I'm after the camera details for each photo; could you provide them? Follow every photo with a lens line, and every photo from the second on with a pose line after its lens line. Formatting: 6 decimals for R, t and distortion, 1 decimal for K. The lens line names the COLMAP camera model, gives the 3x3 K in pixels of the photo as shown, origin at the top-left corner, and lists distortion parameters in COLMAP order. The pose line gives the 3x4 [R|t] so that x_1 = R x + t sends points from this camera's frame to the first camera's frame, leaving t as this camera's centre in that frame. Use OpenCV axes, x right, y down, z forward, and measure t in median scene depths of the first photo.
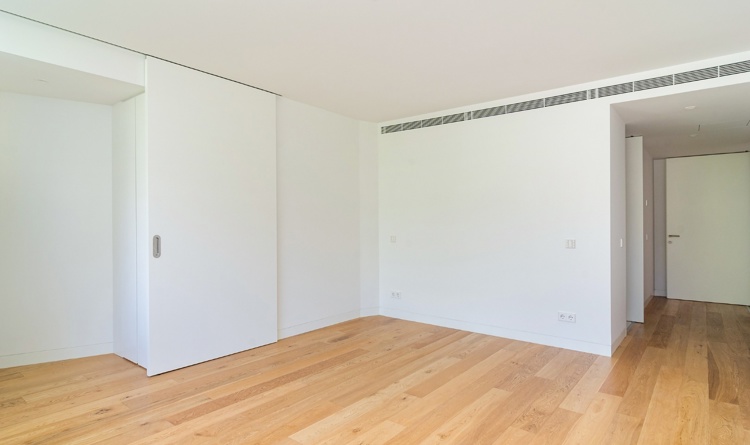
lens RADIAL K [[405.8, 0, 370.3], [0, 405.8, 220.5], [0, 0, 1]] dist [0.003791, -0.000158]
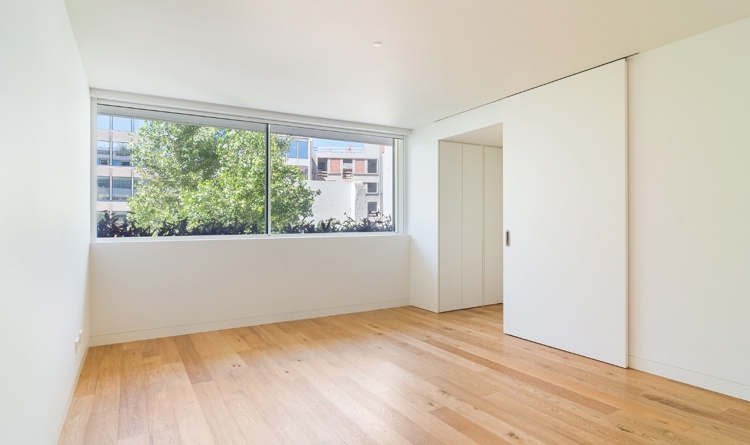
lens RADIAL K [[405.8, 0, 368.3], [0, 405.8, 222.4], [0, 0, 1]] dist [0.003791, -0.000158]
pose [[-0.334867, 0.001272, -0.942265, 0.841889], [0.013899, 0.999897, -0.003590, 0.009572], [0.942163, -0.014299, -0.334850, 0.968162]]
